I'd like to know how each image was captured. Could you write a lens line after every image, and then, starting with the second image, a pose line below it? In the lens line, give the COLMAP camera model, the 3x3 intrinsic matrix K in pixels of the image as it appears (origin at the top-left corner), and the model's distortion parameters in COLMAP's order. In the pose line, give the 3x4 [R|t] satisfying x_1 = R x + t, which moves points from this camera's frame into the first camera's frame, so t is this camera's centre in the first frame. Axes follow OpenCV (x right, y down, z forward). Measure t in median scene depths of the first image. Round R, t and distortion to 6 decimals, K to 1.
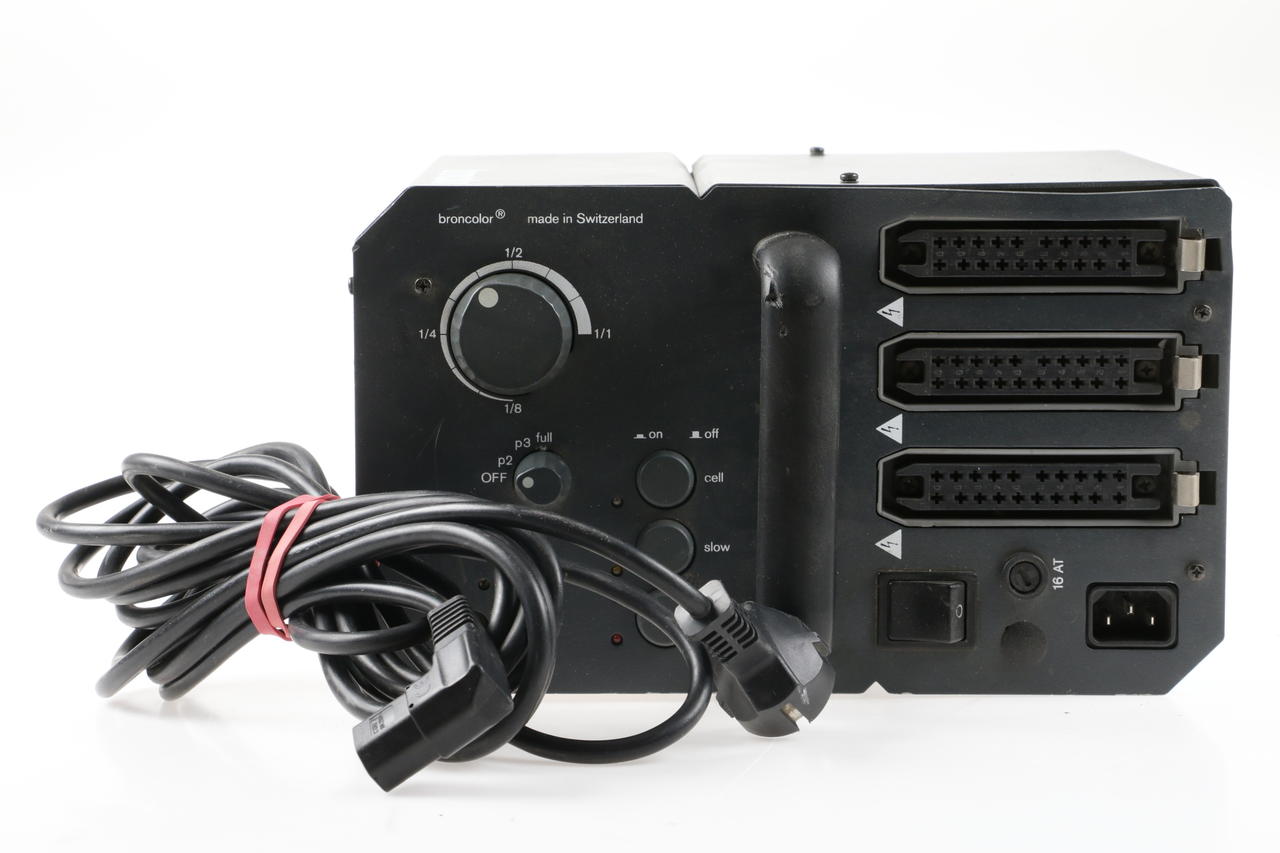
lens RADIAL K [[2836.1, 0, 640.0], [0, 2836.1, 426.5], [0, 0, 1]] dist [0.127834, 0.204876]
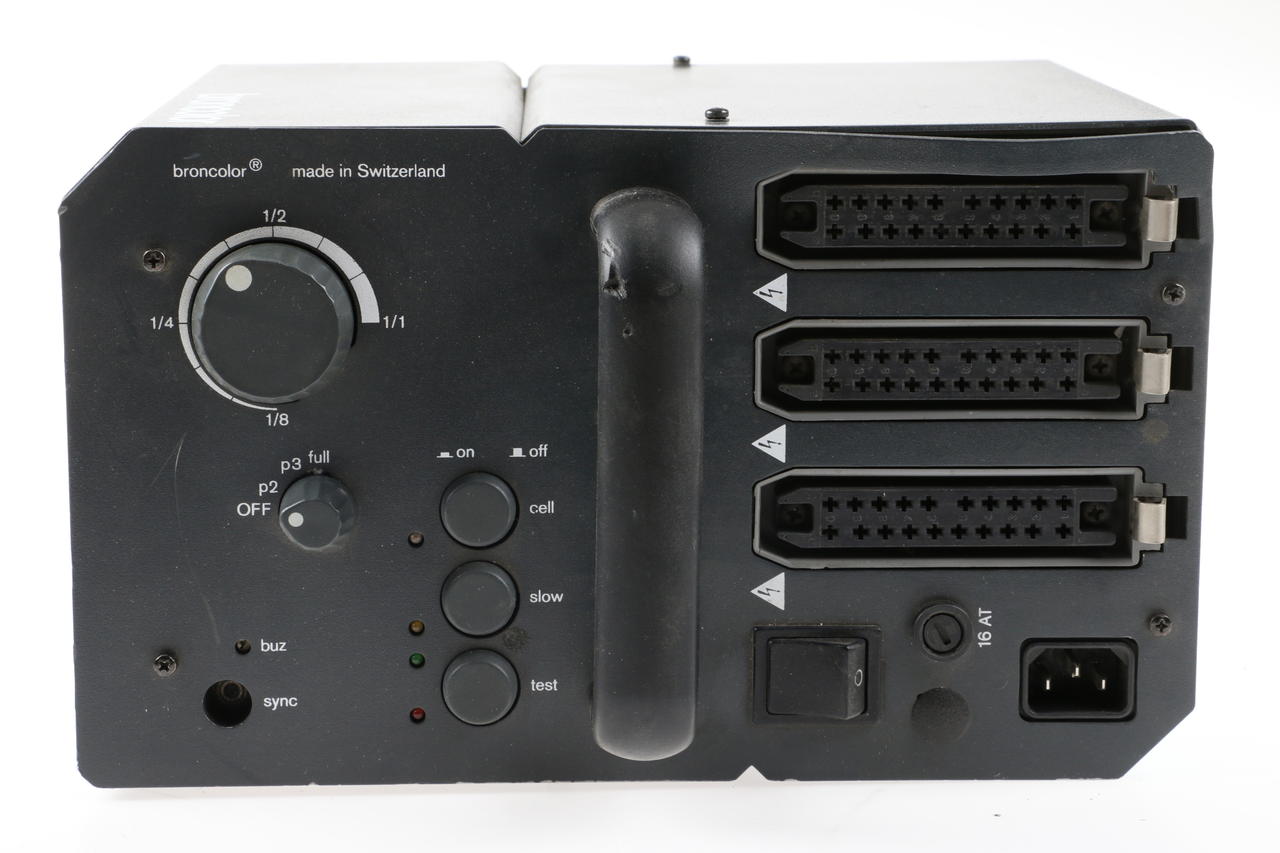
lens RADIAL K [[2808.8, 0, 643.4], [0, 2808.8, 448.9], [0, 0, 1]] dist [0.094750, 0.343381]
pose [[0.999145, -0.004783, 0.041071, 0.022529], [0.002324, 0.998213, 0.059714, -0.043558], [-0.041284, -0.059568, 0.997370, 0.241597]]
